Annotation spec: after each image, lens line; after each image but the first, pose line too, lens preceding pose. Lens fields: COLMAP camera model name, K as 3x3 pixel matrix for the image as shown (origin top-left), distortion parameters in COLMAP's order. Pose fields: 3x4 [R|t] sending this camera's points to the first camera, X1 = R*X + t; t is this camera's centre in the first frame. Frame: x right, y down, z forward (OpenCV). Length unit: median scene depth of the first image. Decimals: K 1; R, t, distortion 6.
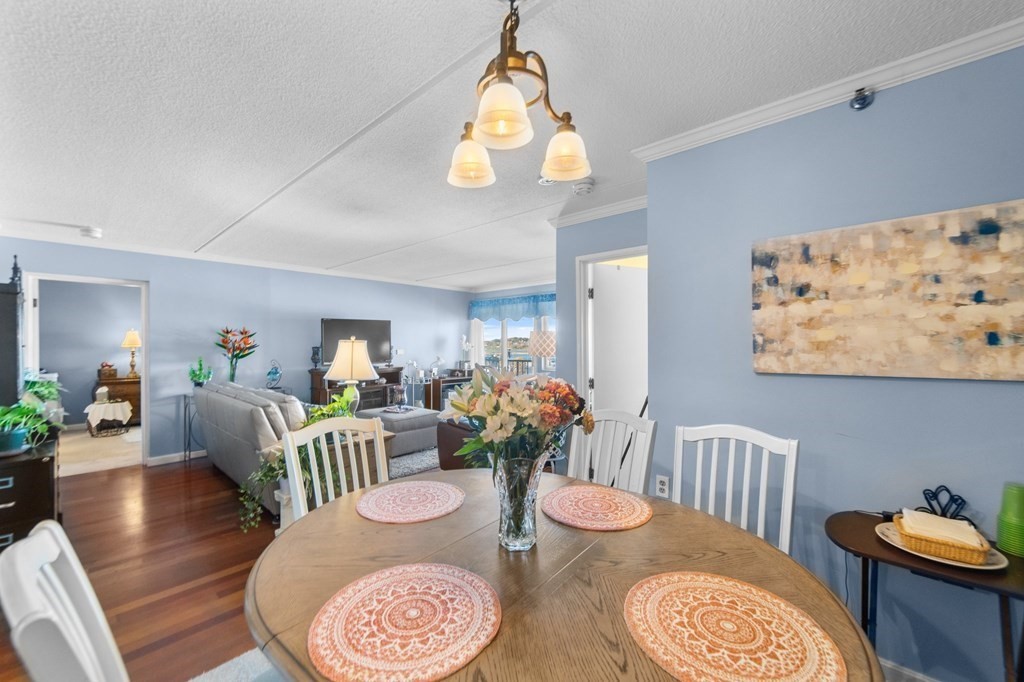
lens RADIAL K [[407.7, 0, 507.8], [0, 407.7, 342.8], [0, 0, 1]] dist [-0.007195, 0.004263]
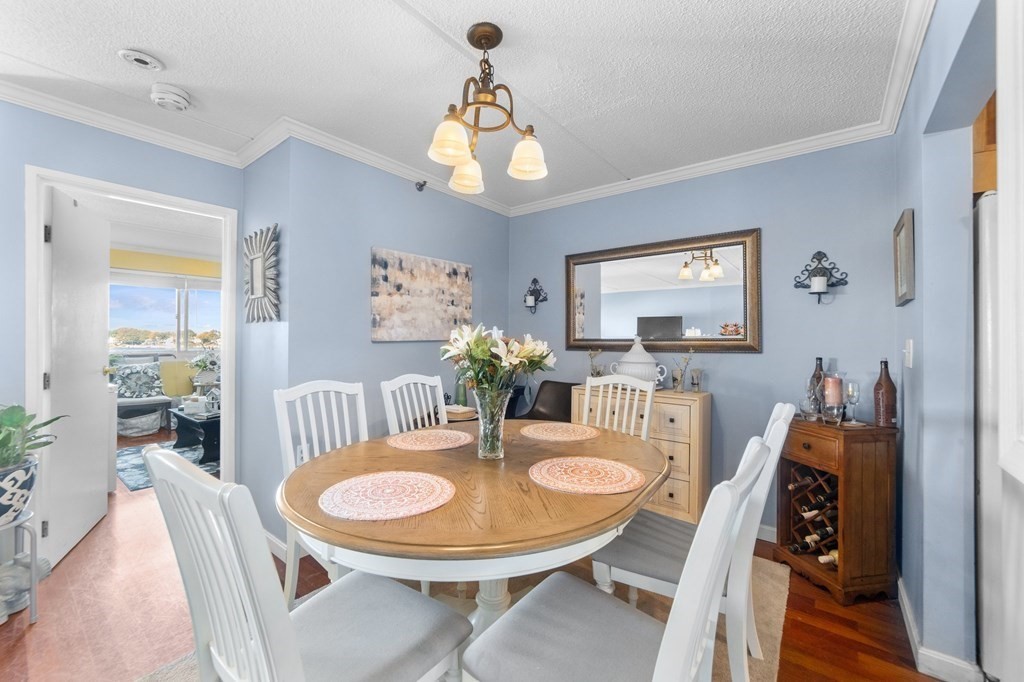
lens RADIAL K [[407.7, 0, 508.5], [0, 407.7, 339.5], [0, 0, 1]] dist [-0.007195, 0.004263]
pose [[-0.066177, -0.004910, 0.997796, -0.908252], [-0.004661, 0.999979, 0.004611, 0.064819], [-0.997797, -0.004345, -0.066198, 0.702340]]
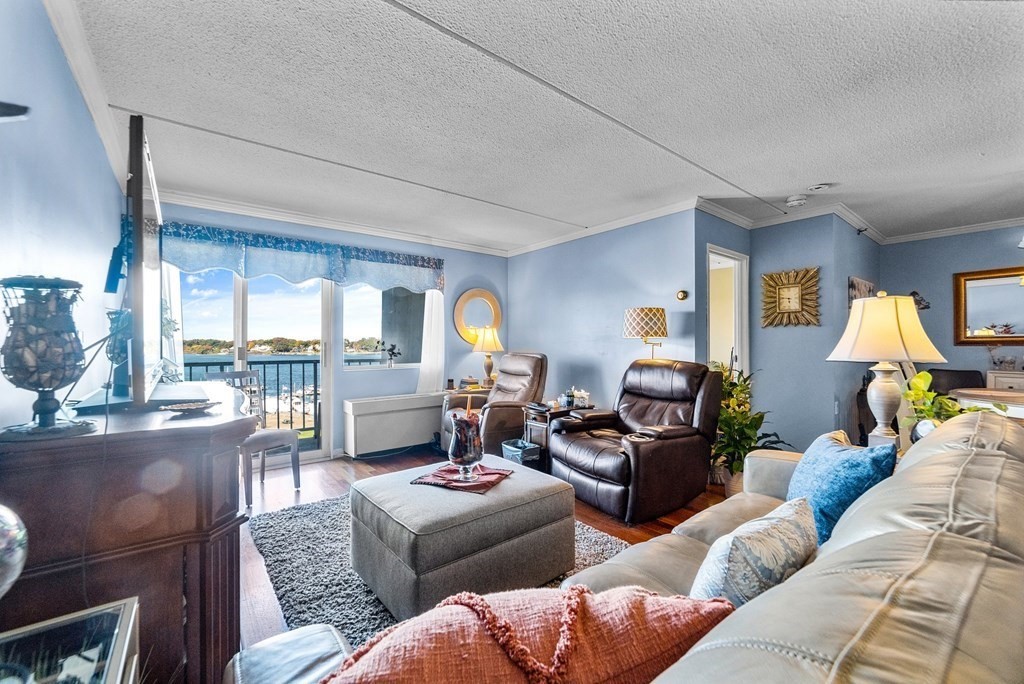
lens RADIAL K [[407.7, 0, 516.4], [0, 407.7, 345.0], [0, 0, 1]] dist [-0.007195, 0.004263]
pose [[0.155987, -0.001666, 0.987758, -1.943106], [0.001481, 0.999998, 0.001453, 0.114650], [-0.987758, 0.001236, 0.155989, 2.646103]]
